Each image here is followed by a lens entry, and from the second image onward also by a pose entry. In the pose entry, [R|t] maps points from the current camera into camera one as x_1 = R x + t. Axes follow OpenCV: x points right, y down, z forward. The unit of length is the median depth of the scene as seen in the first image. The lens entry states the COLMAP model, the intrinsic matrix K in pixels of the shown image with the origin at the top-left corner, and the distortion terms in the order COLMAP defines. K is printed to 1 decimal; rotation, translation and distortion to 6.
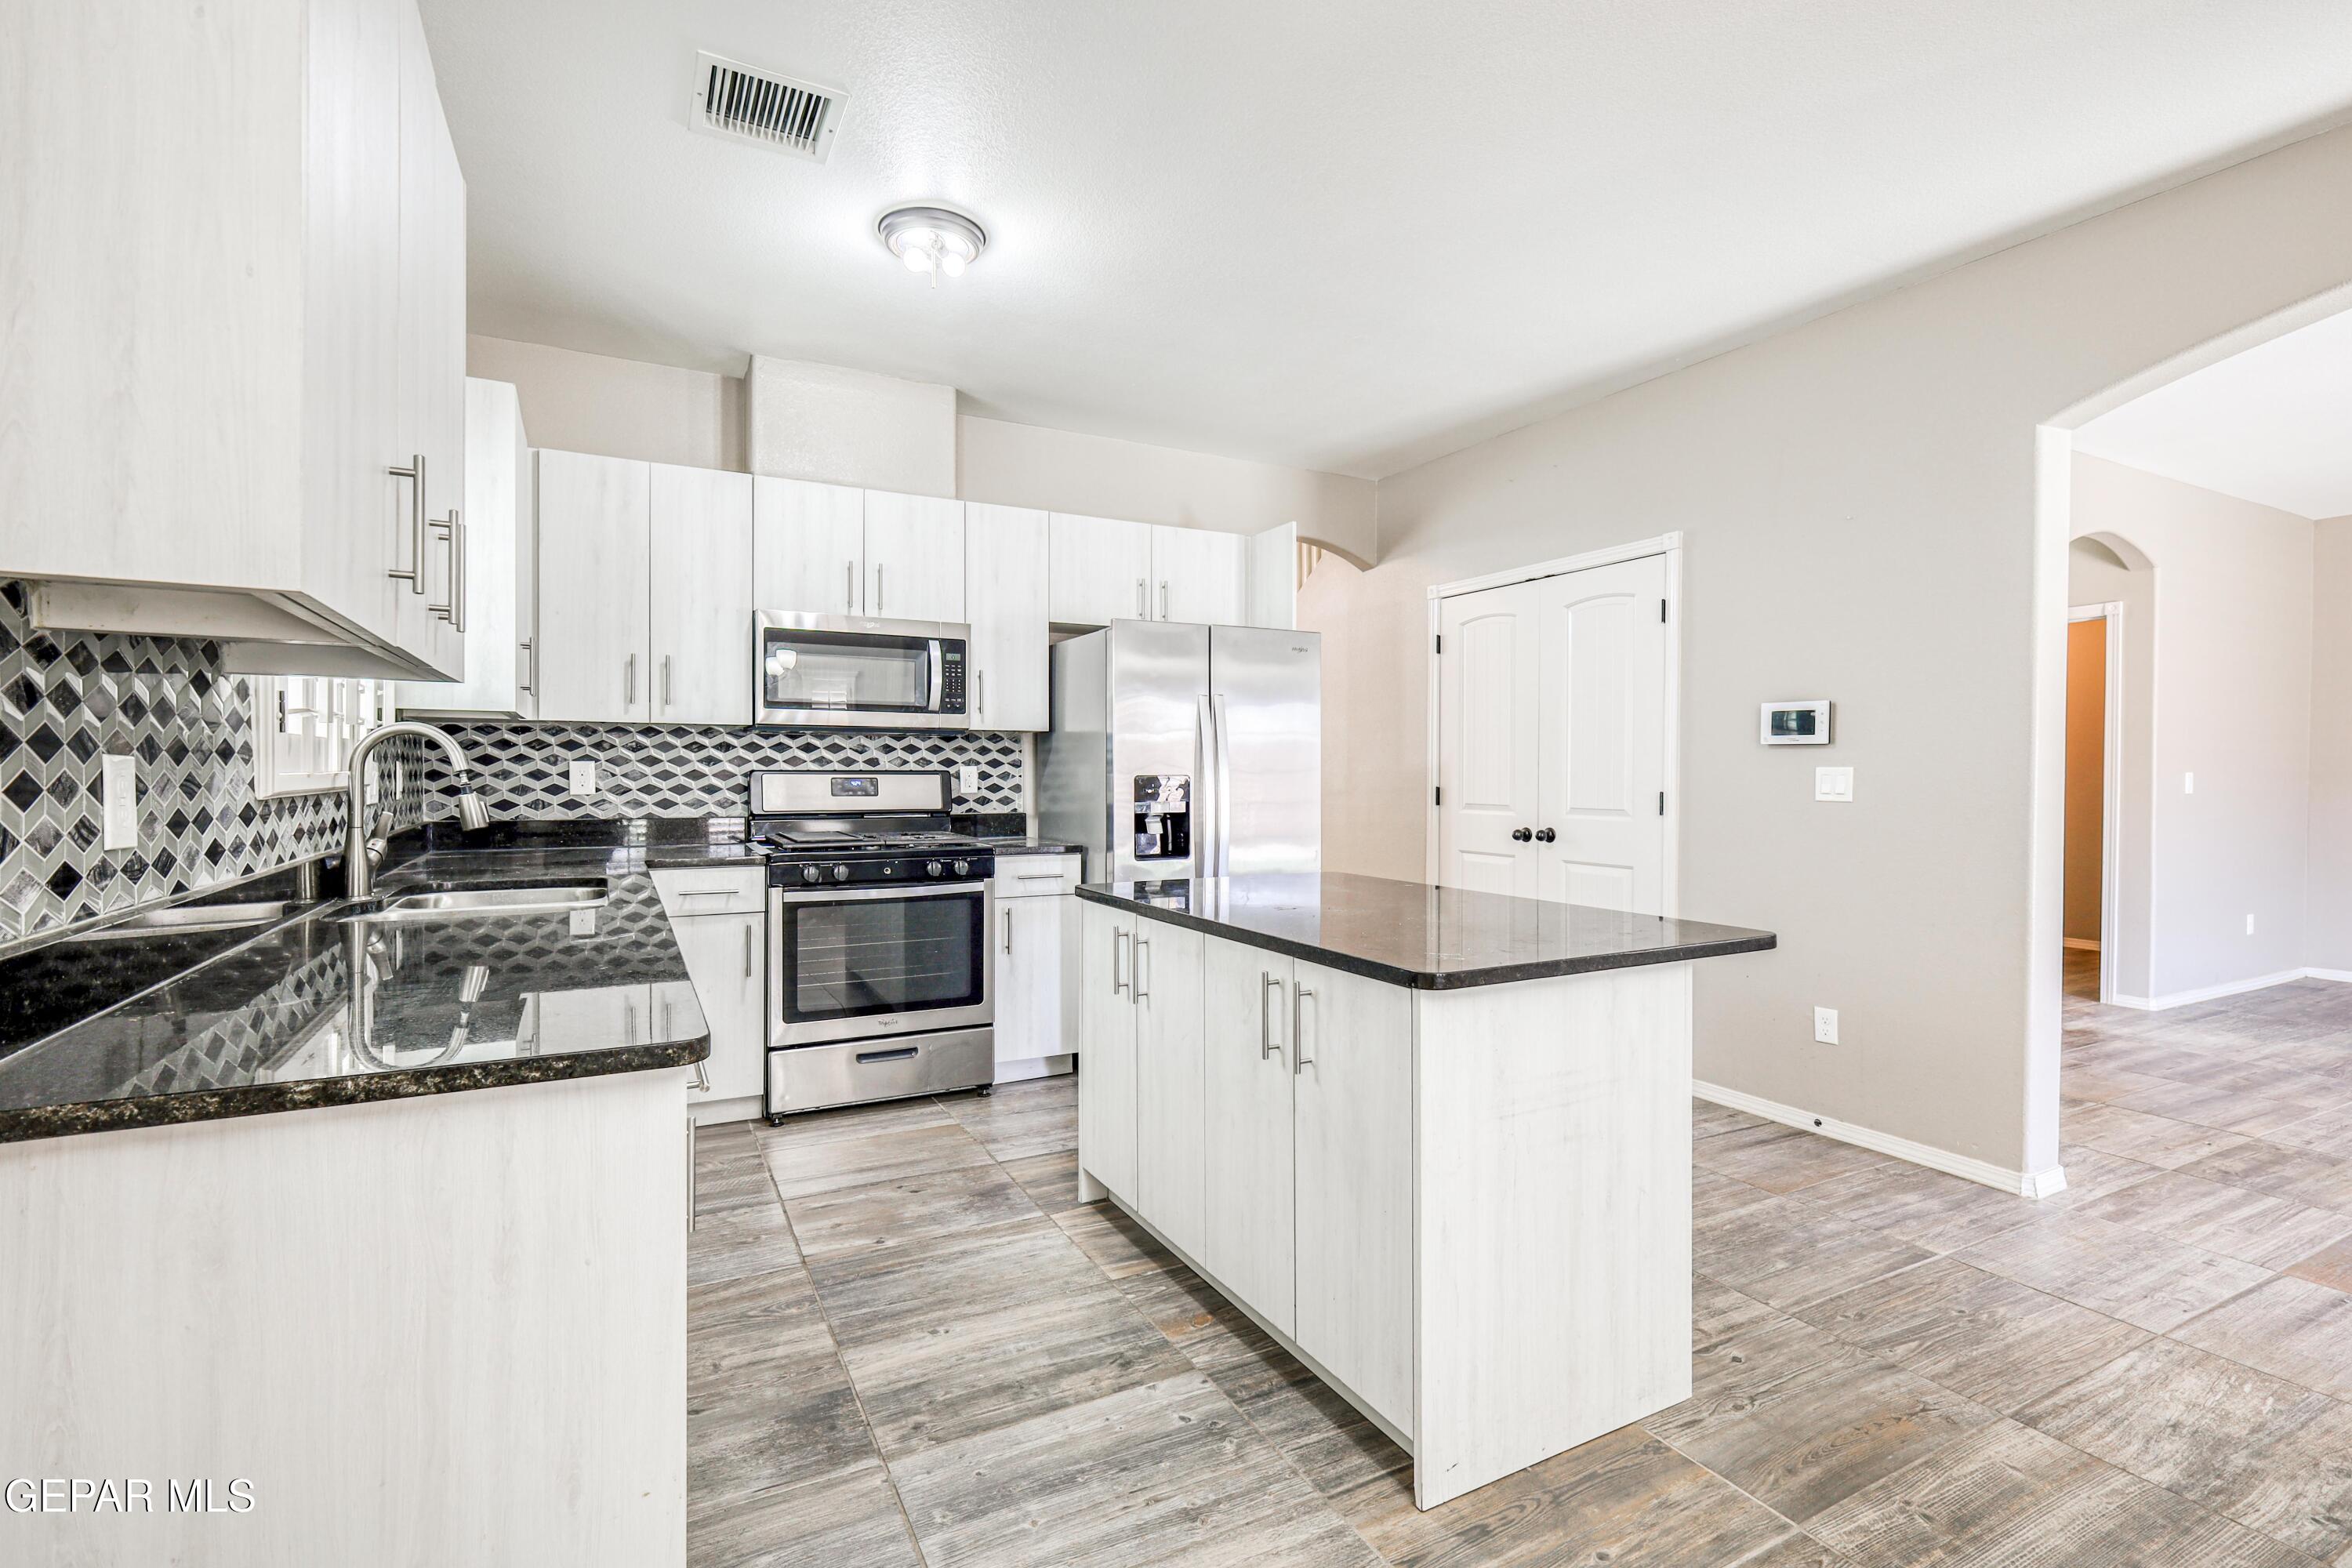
lens RADIAL K [[1037.0, 0, 1160.4], [0, 1037.0, 784.3], [0, 0, 1]] dist [-0.001278, 0.001780]
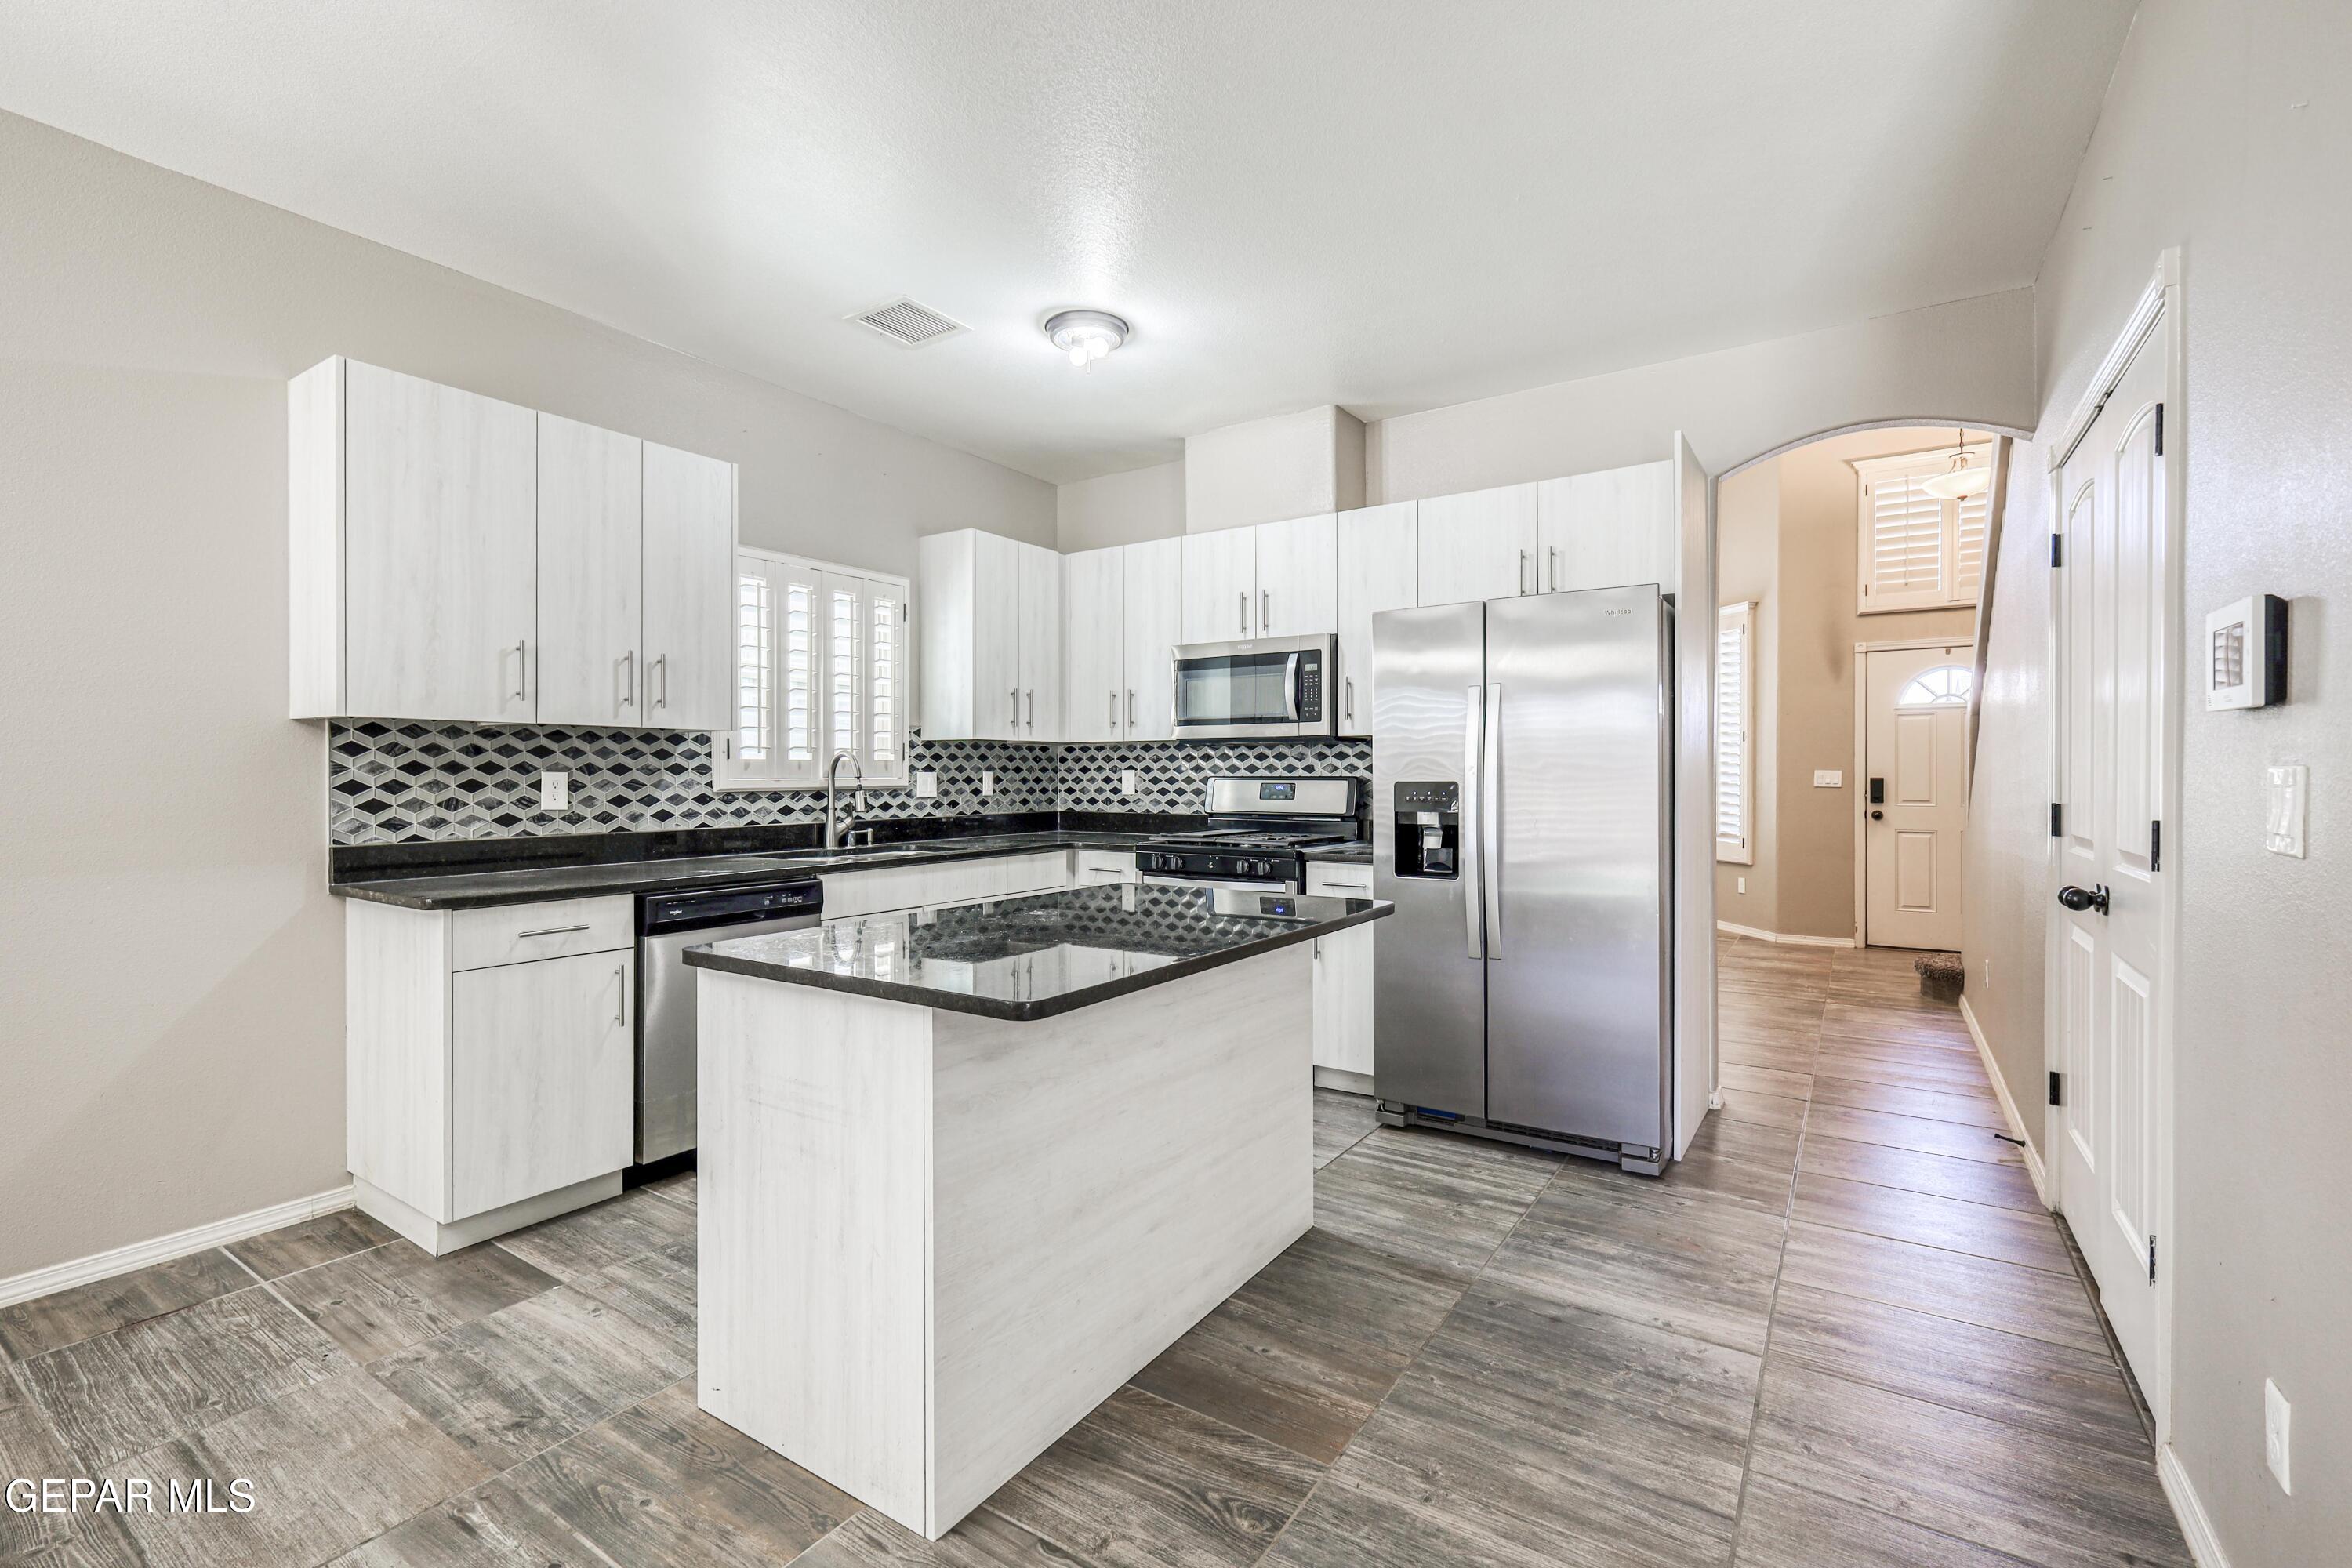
lens RADIAL K [[1037.0, 0, 1167.3], [0, 1037.0, 783.7], [0, 0, 1]] dist [-0.001278, 0.001780]
pose [[0.482878, 0.004189, -0.875677, 0.669693], [-0.009190, 0.999958, -0.000284, -0.004601], [0.875639, 0.008185, 0.482896, 0.388102]]
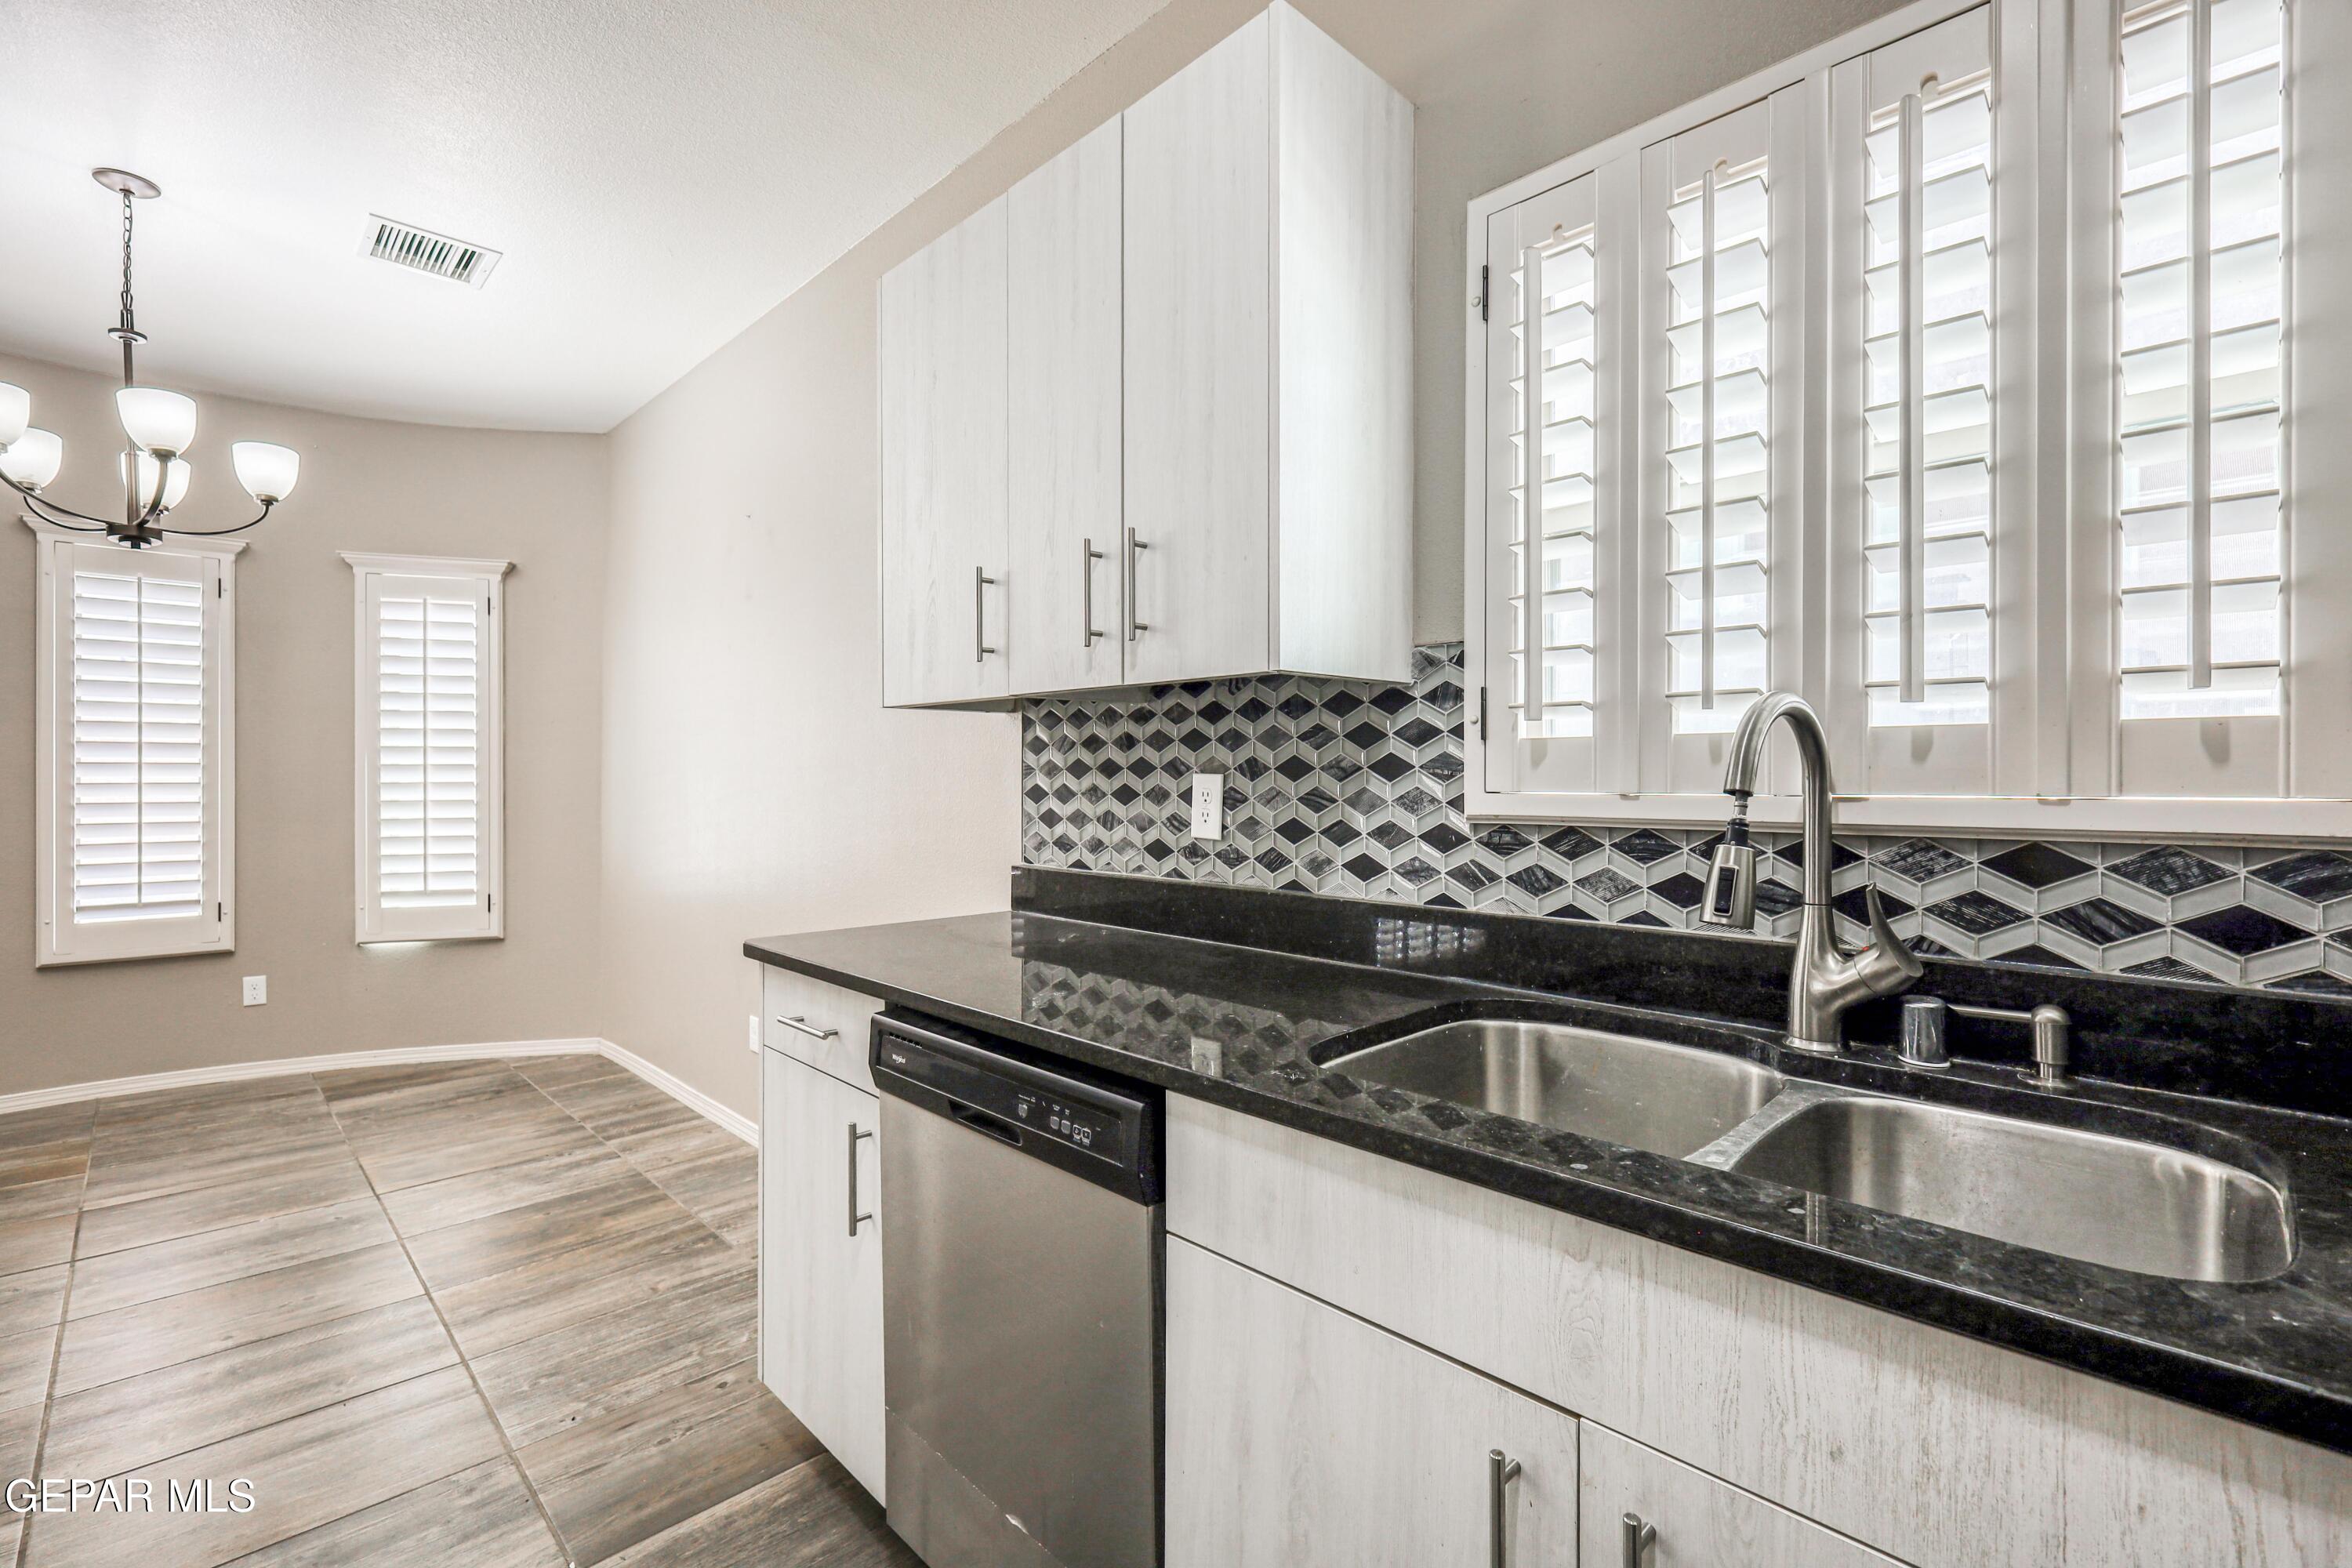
lens RADIAL K [[1037.0, 0, 1234.8], [0, 1037.0, 780.5], [0, 0, 1]] dist [-0.001278, 0.001780]
pose [[-0.951271, -0.002997, -0.308341, -0.213173], [-0.008459, 0.999830, 0.016378, -0.015407], [0.308240, 0.018188, -0.951135, 0.852312]]
